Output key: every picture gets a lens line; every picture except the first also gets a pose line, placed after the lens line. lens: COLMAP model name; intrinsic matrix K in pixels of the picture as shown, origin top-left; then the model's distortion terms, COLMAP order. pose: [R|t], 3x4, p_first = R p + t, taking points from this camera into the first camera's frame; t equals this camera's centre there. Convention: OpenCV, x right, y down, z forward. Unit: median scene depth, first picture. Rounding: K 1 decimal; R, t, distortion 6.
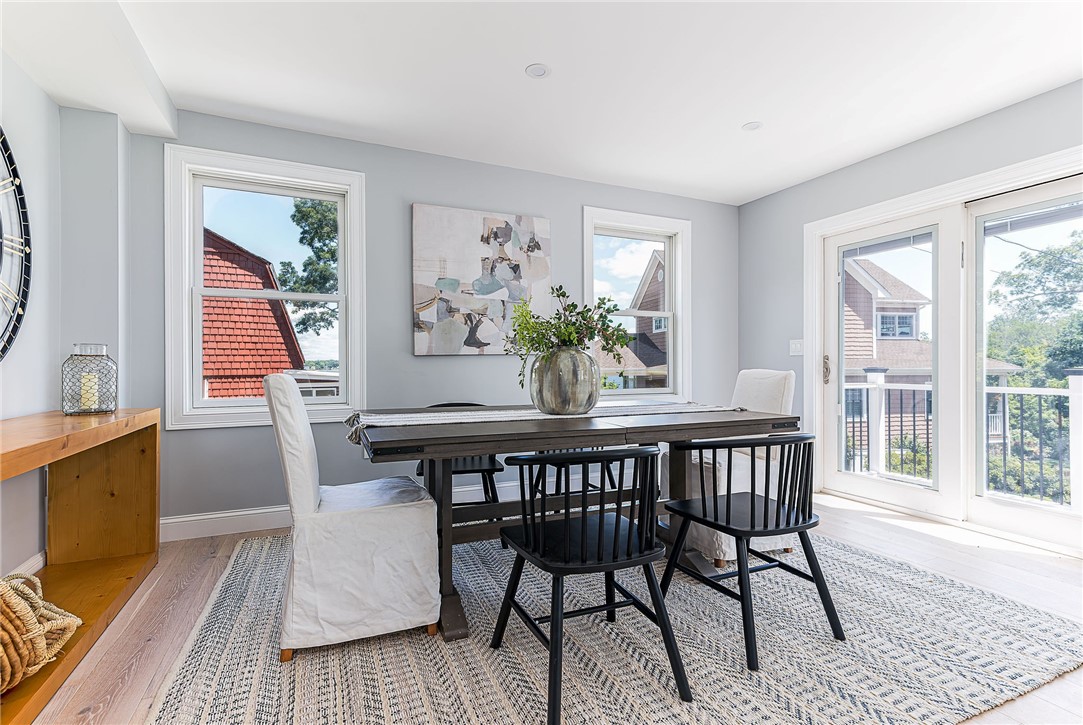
lens RADIAL K [[500.5, 0, 540.3], [0, 500.5, 365.6], [0, 0, 1]] dist [0.009076, -0.000916]
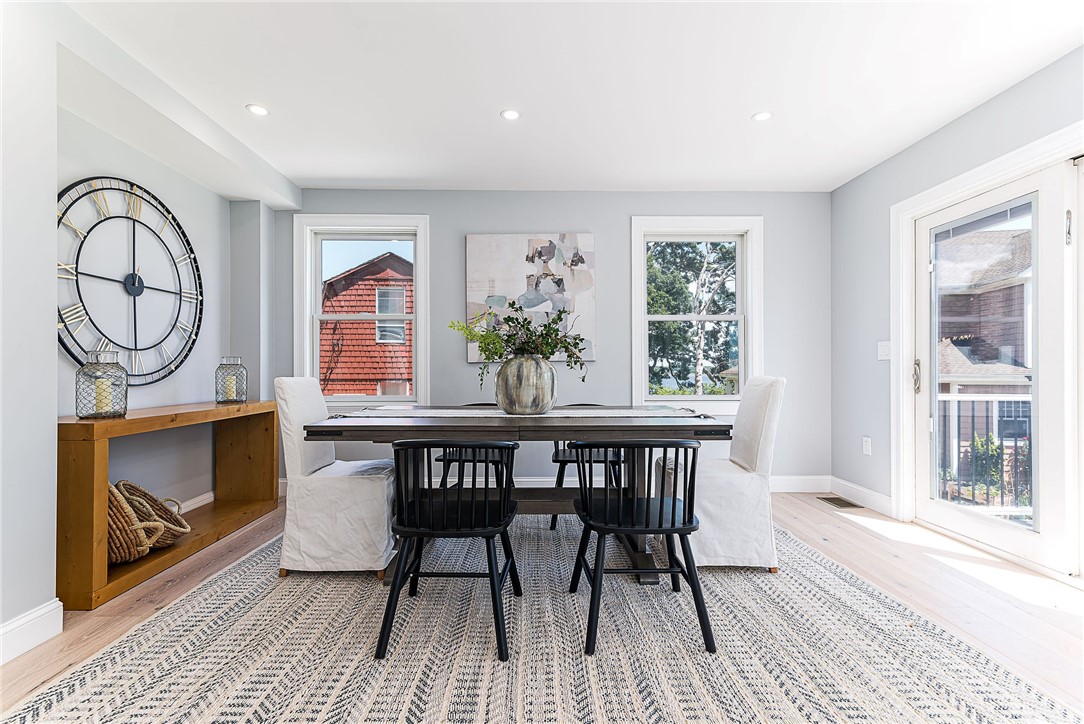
lens RADIAL K [[495.1, 0, 544.5], [0, 495.1, 368.5], [0, 0, 1]] dist [0.007555, 0.000138]
pose [[0.921278, -0.000978, -0.388904, 0.390403], [-0.000846, 0.999989, -0.004519, -0.001260], [0.388904, 0.004493, 0.921267, -0.010129]]
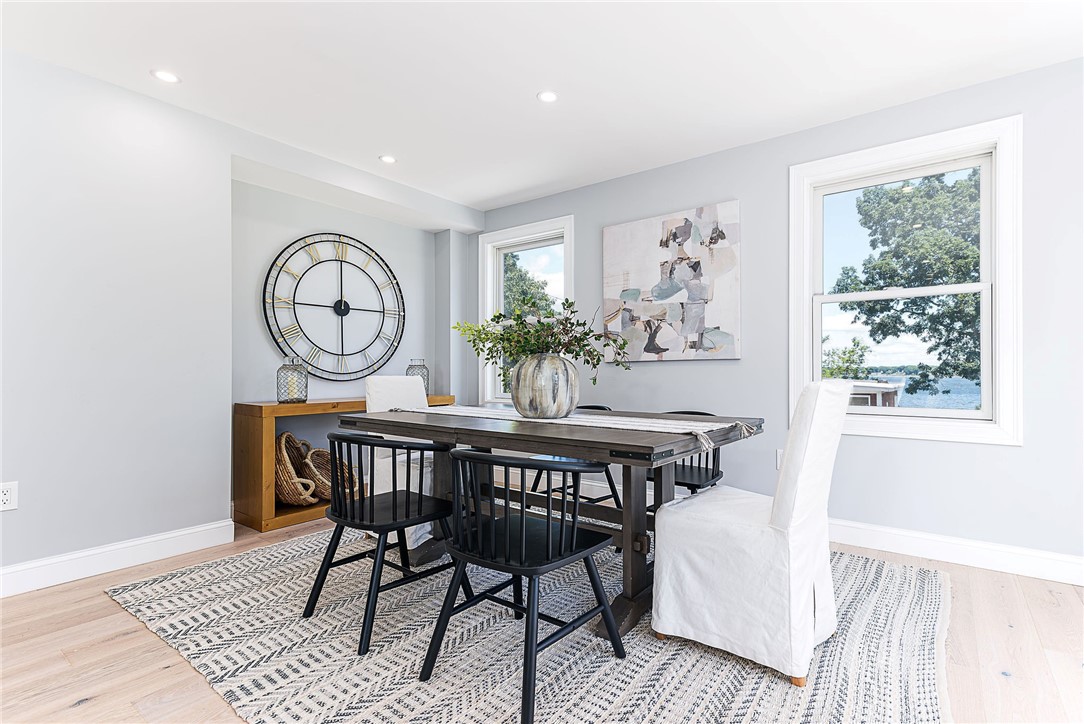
lens RADIAL K [[510.7, 0, 584.1], [0, 510.7, 370.9], [0, 0, 1]] dist [0.006830, 0.000303]
pose [[0.503290, 0.002550, -0.864114, 0.754752], [-0.003248, 0.999994, 0.001060, -0.002018], [0.864112, 0.002274, 0.503295, 0.398948]]
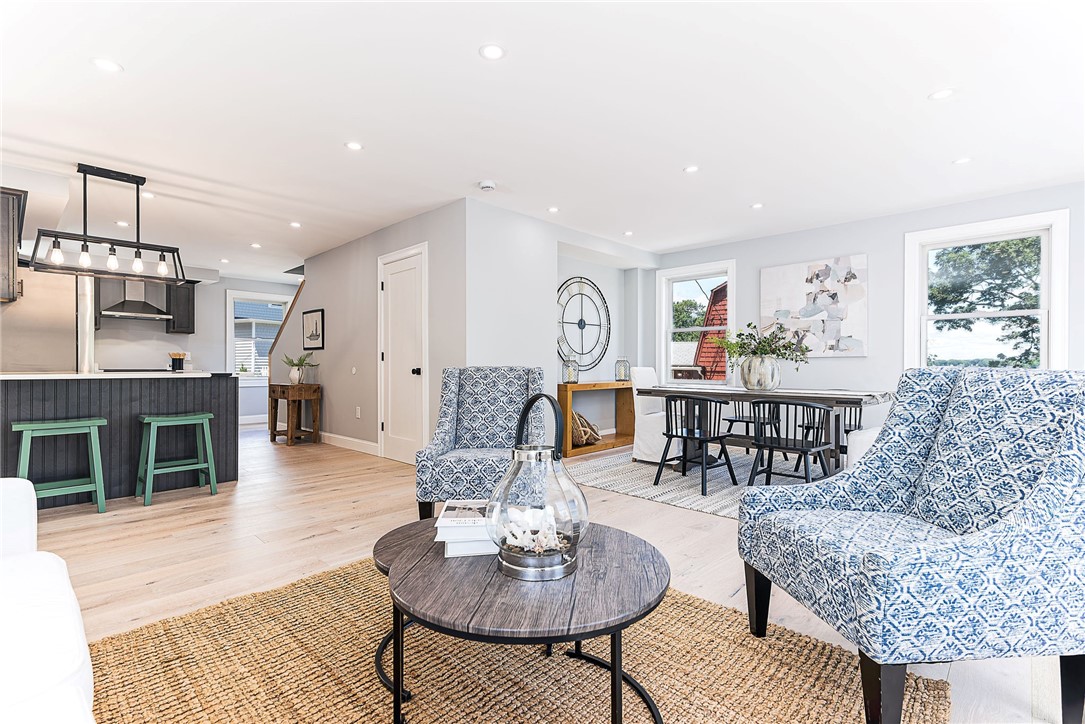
lens RADIAL K [[505.4, 0, 542.0], [0, 505.4, 368.0], [0, 0, 1]] dist [0.005076, -0.000353]
pose [[0.365622, 0.009323, -0.930717, 1.120677], [-0.003561, 0.999957, 0.008618, -0.000712], [0.930757, 0.000163, 0.365639, -0.329555]]
